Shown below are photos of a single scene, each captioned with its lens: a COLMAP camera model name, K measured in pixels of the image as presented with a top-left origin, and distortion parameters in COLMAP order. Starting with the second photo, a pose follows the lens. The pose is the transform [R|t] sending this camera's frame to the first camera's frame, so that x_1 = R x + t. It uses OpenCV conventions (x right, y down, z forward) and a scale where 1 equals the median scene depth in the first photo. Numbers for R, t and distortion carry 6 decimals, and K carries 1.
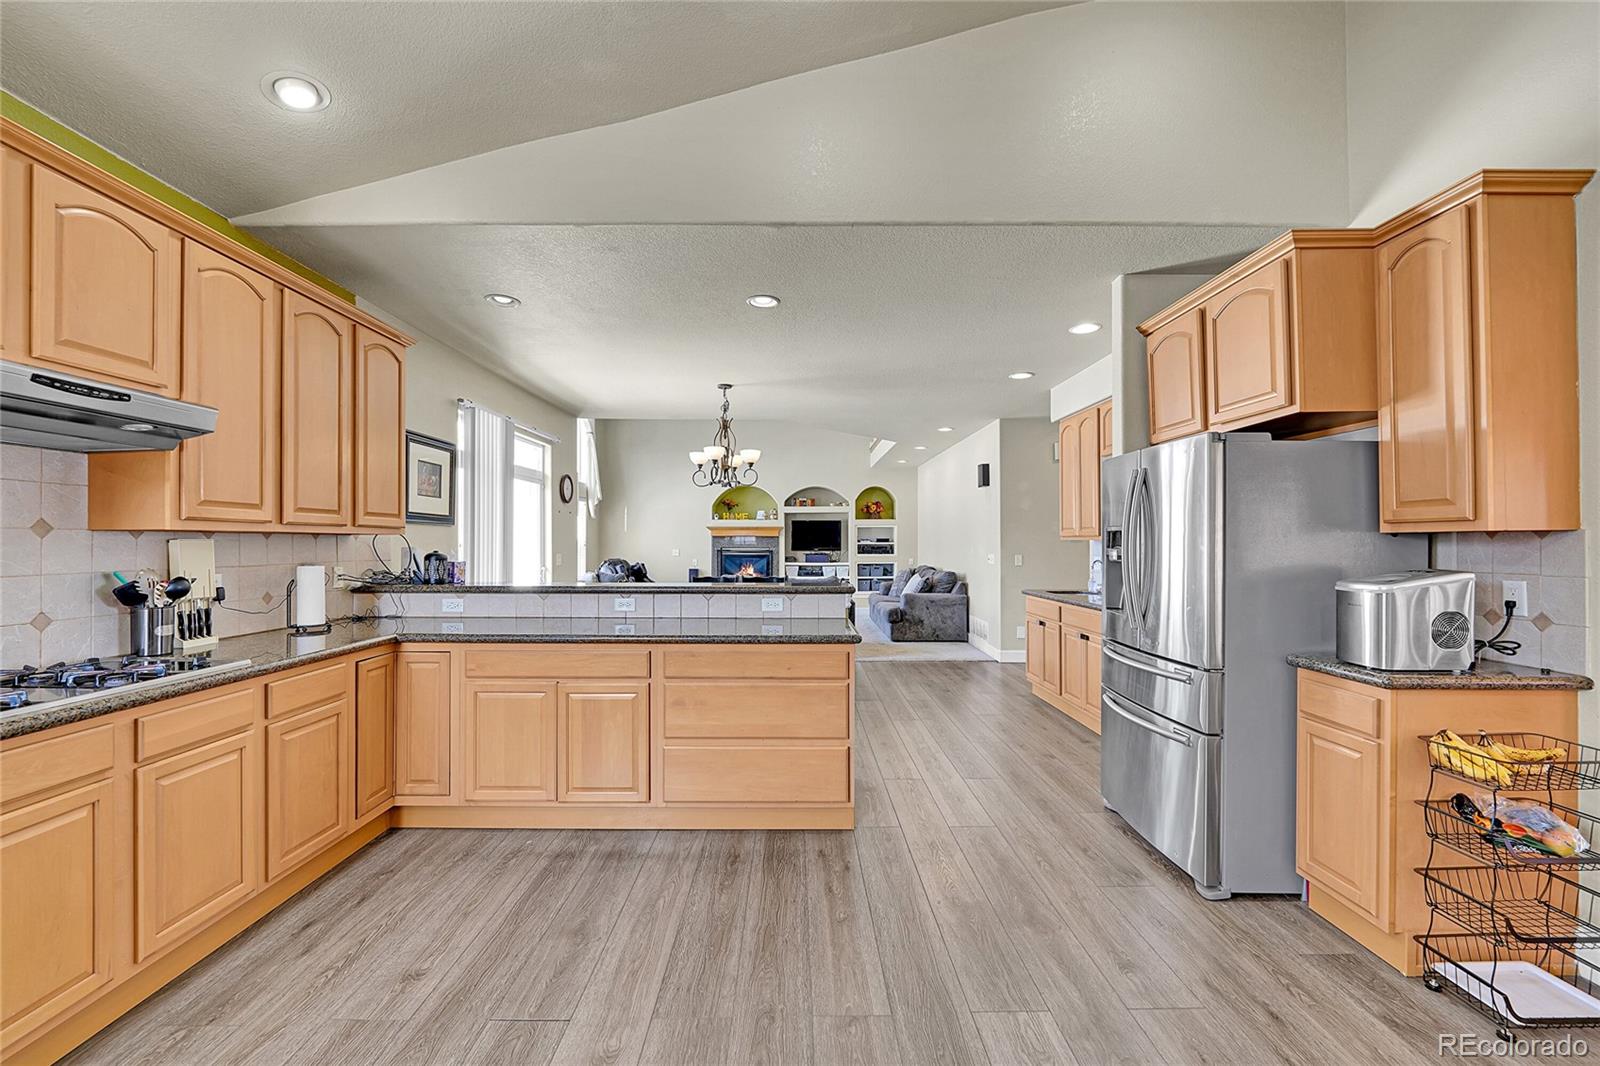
lens RADIAL K [[666.2, 0, 813.7], [0, 666.2, 535.2], [0, 0, 1]] dist [-0.011747, -0.001727]
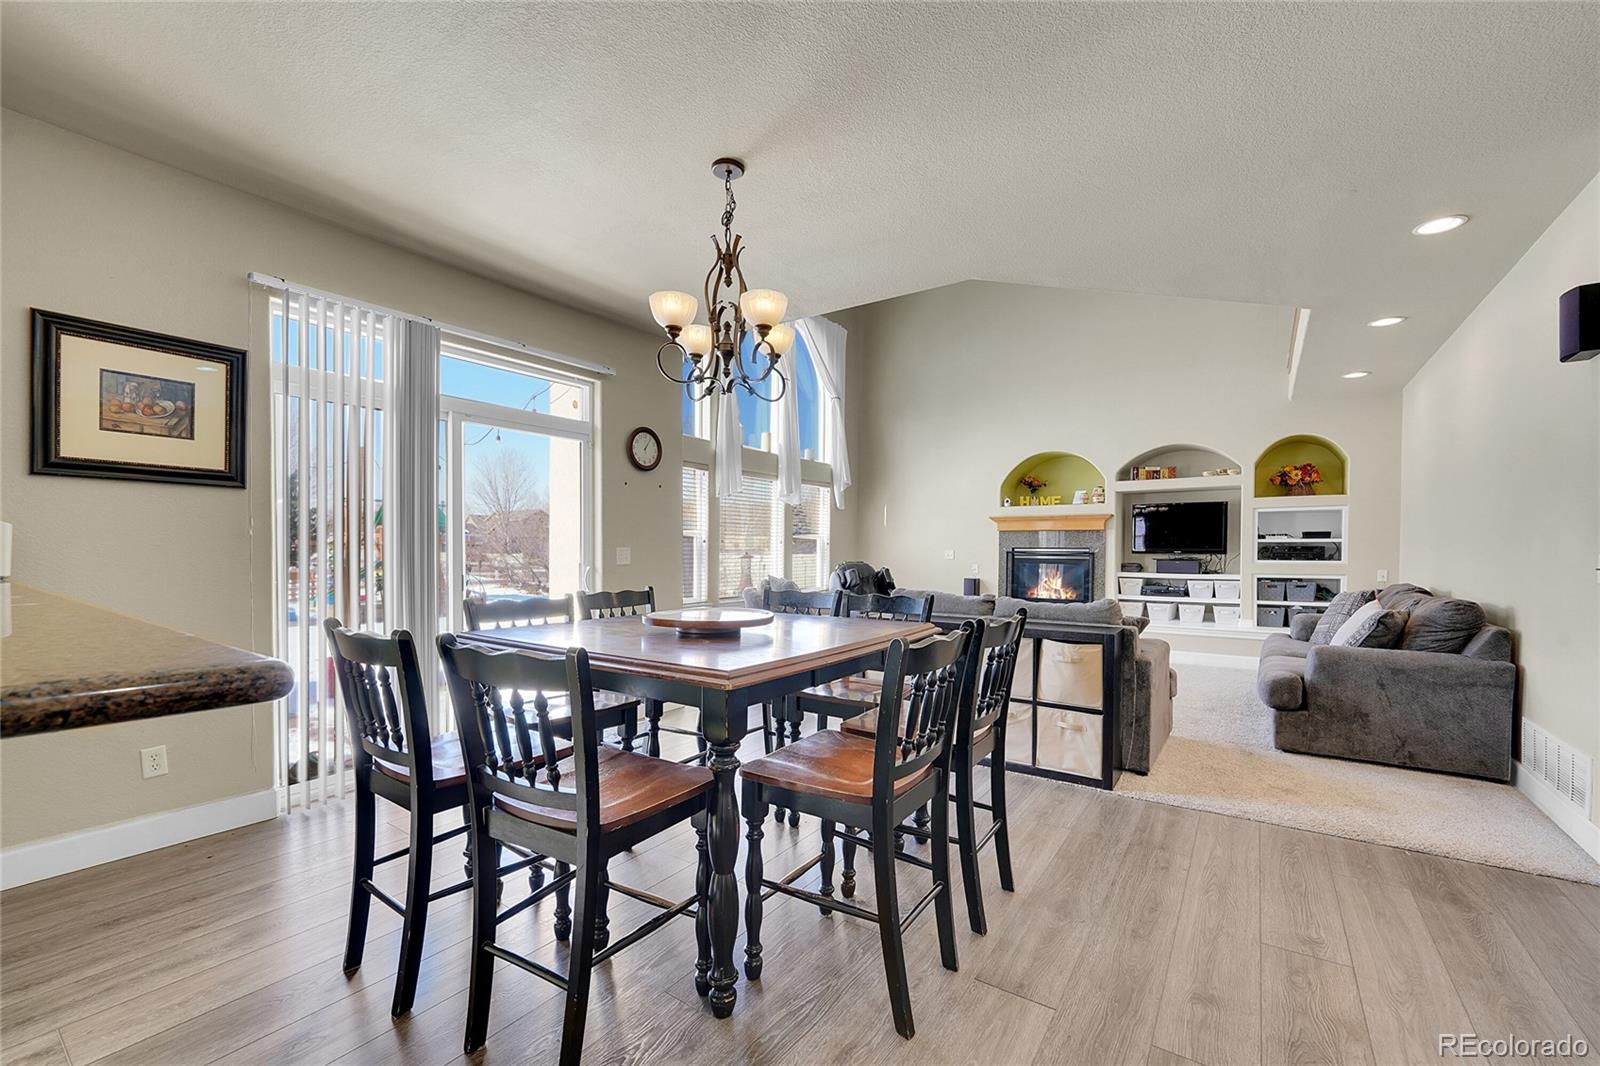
lens RADIAL K [[666.2, 0, 811.9], [0, 666.2, 564.3], [0, 0, 1]] dist [-0.011747, -0.001727]
pose [[0.807061, 0.014918, -0.590279, 0.337085], [0.002072, 0.999603, 0.028096, 0.057747], [0.590464, -0.023898, 0.806710, 1.232601]]
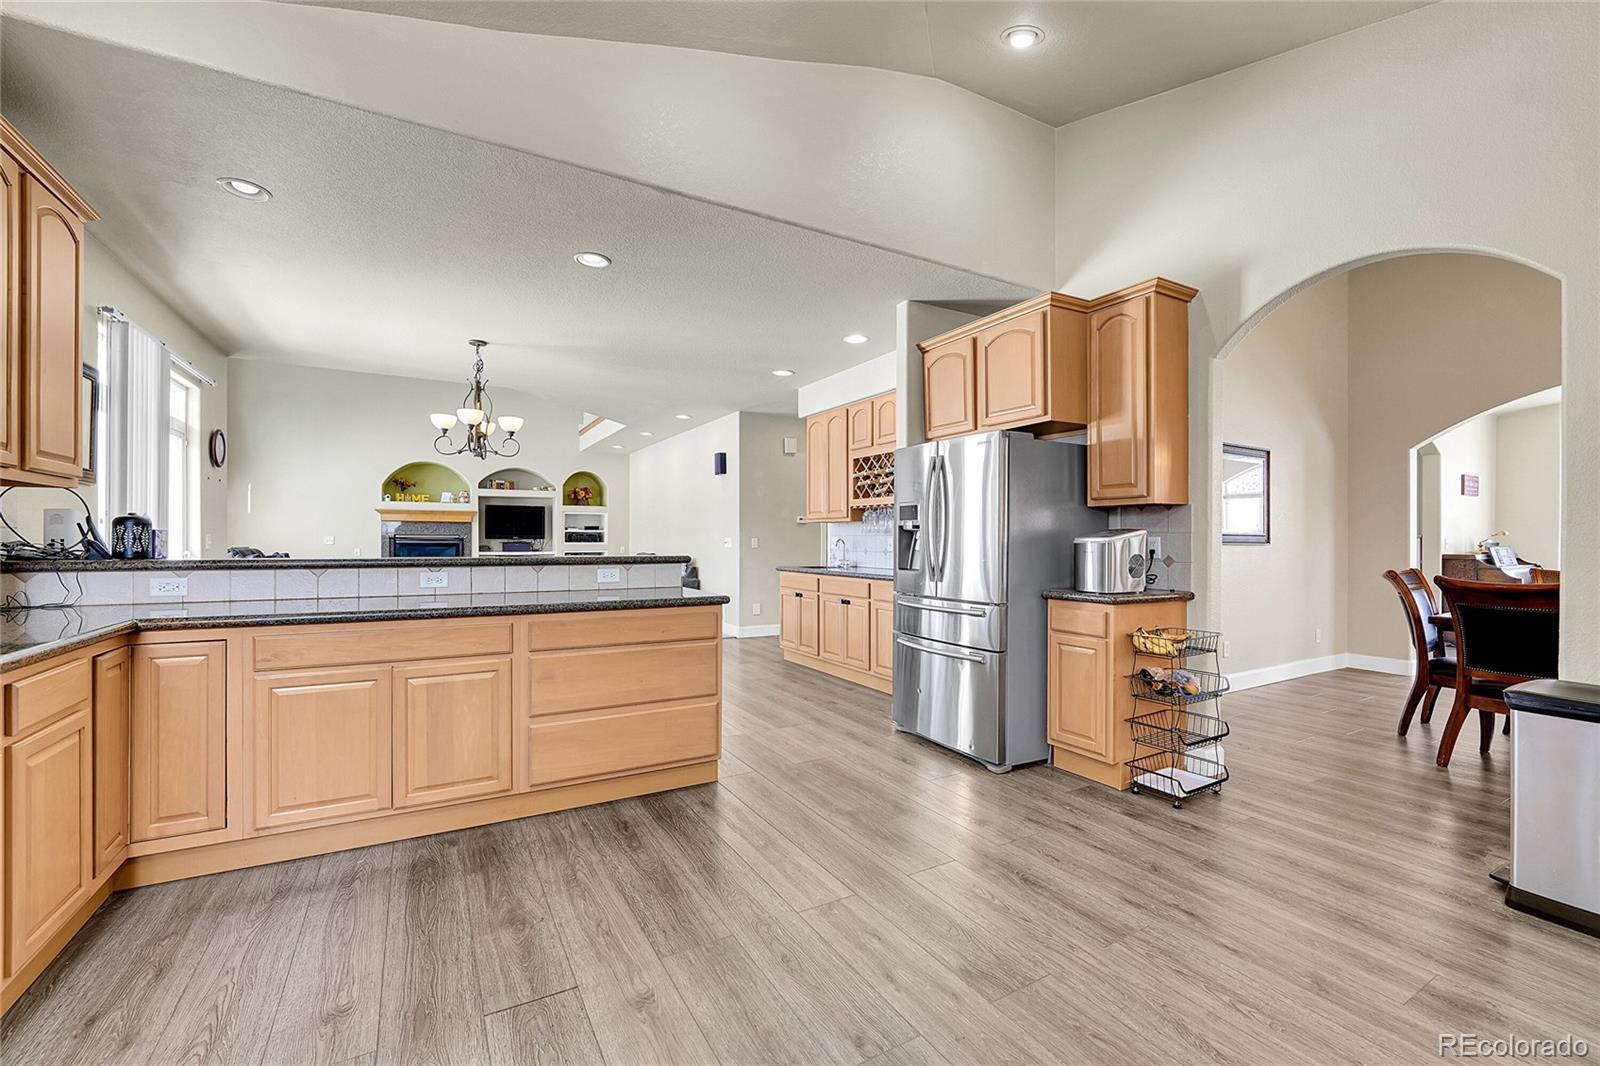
lens RADIAL K [[666.2, 0, 825.9], [0, 666.2, 537.4], [0, 0, 1]] dist [-0.011747, -0.001727]
pose [[0.863543, 0.002234, 0.504270, -0.330312], [-0.006291, 0.999960, 0.006344, 0.048762], [-0.504236, -0.008651, 0.863522, 0.002870]]
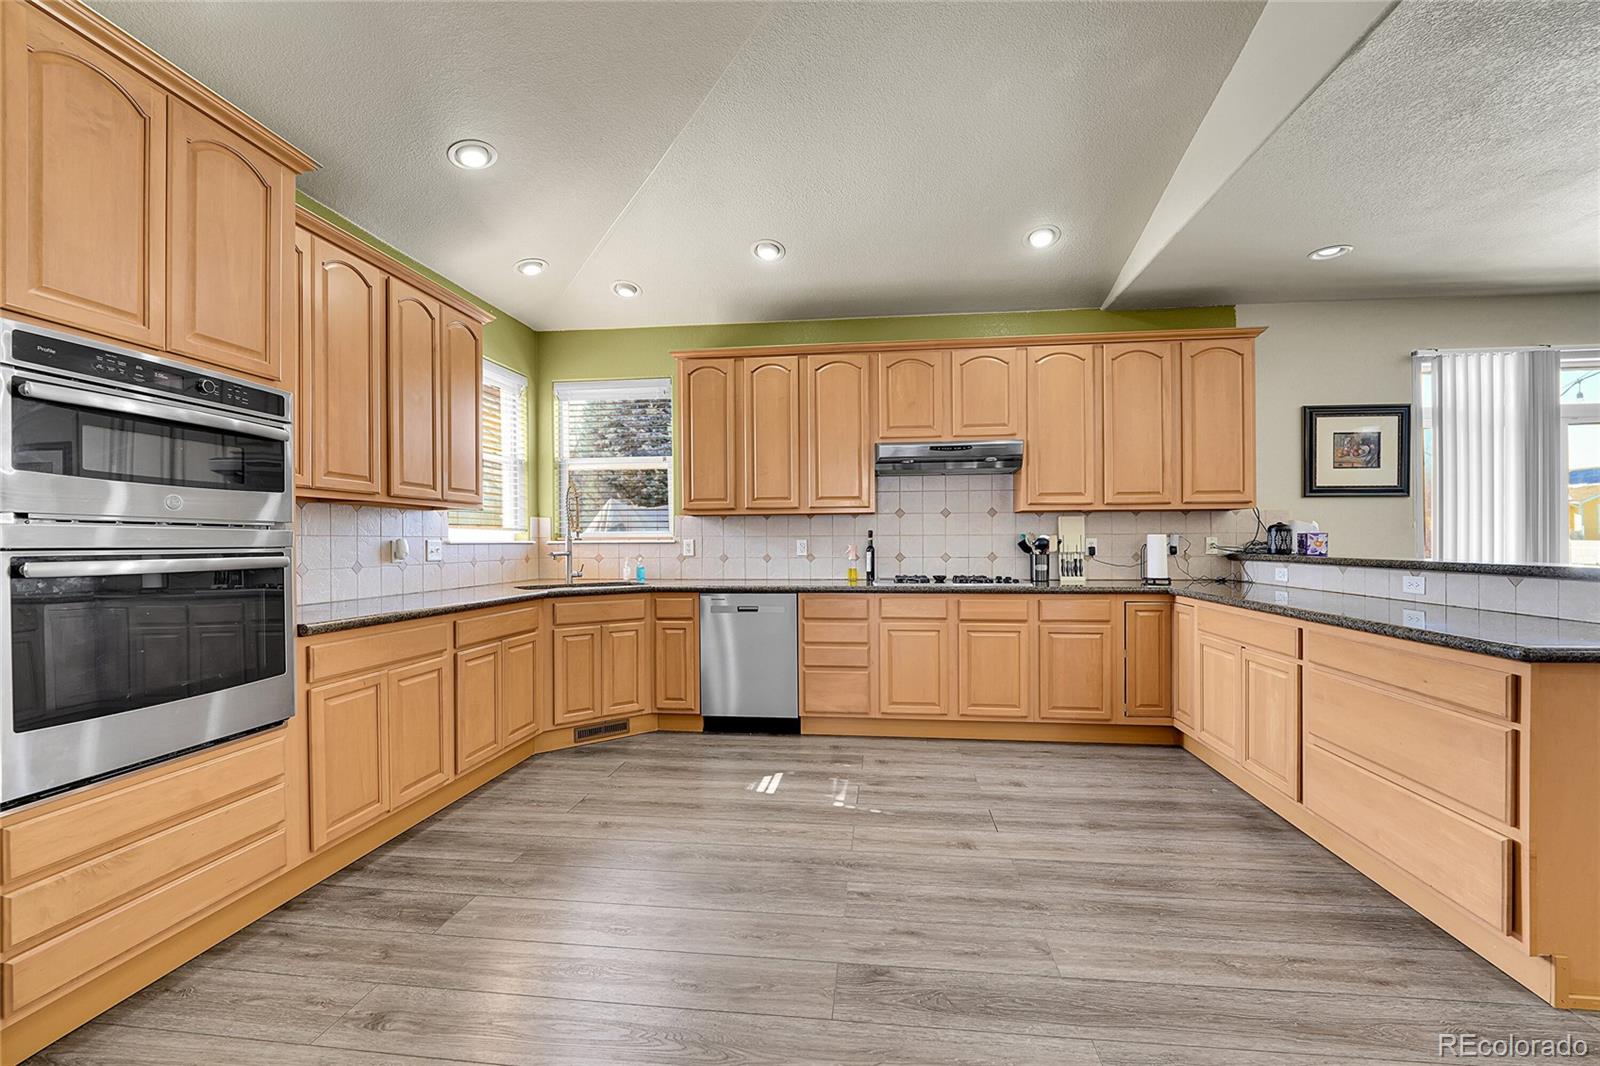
lens RADIAL K [[666.2, 0, 777.4], [0, 666.2, 540.3], [0, 0, 1]] dist [-0.011747, -0.001727]
pose [[-0.169887, -0.000175, -0.985464, 0.707334], [0.013722, 0.999903, -0.002543, 0.051804], [0.985368, -0.013955, -0.169868, 0.473058]]
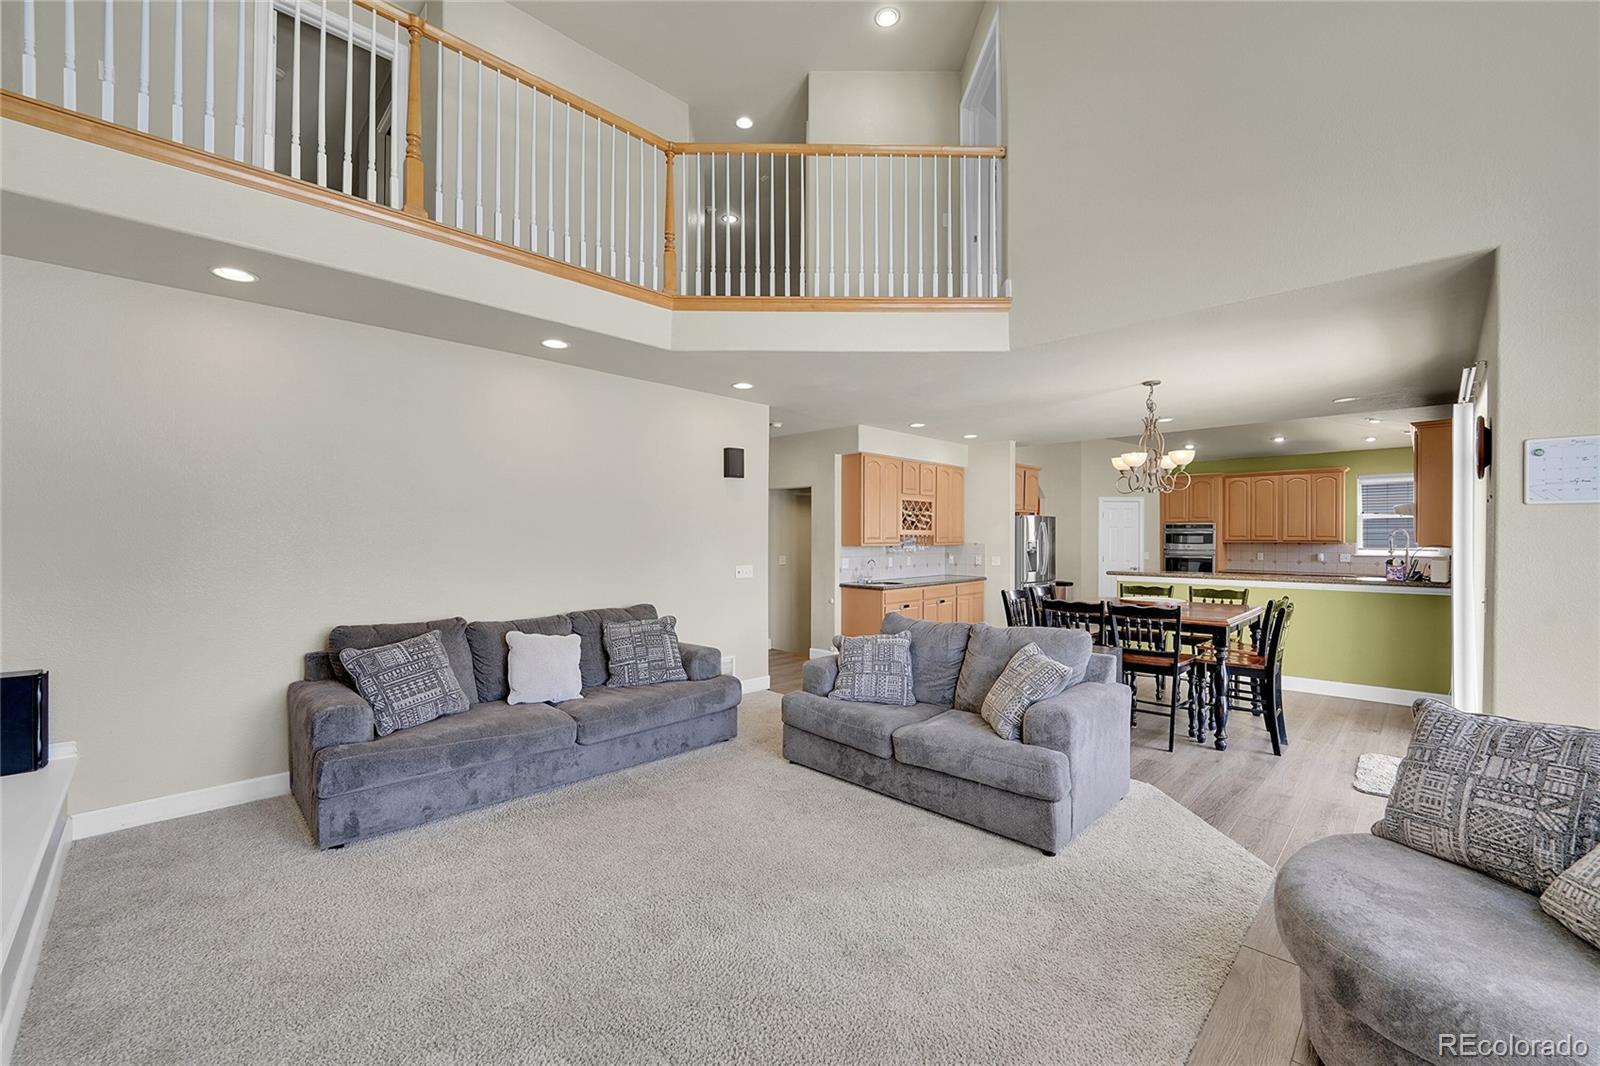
lens RADIAL K [[666.2, 0, 798.9], [0, 666.2, 538.7], [0, 0, 1]] dist [-0.011747, -0.001727]
pose [[-0.703919, 0.001510, 0.710279, -0.842920], [-0.003479, 0.999978, -0.005574, 0.001686], [-0.710272, -0.006395, -0.703899, 3.675770]]
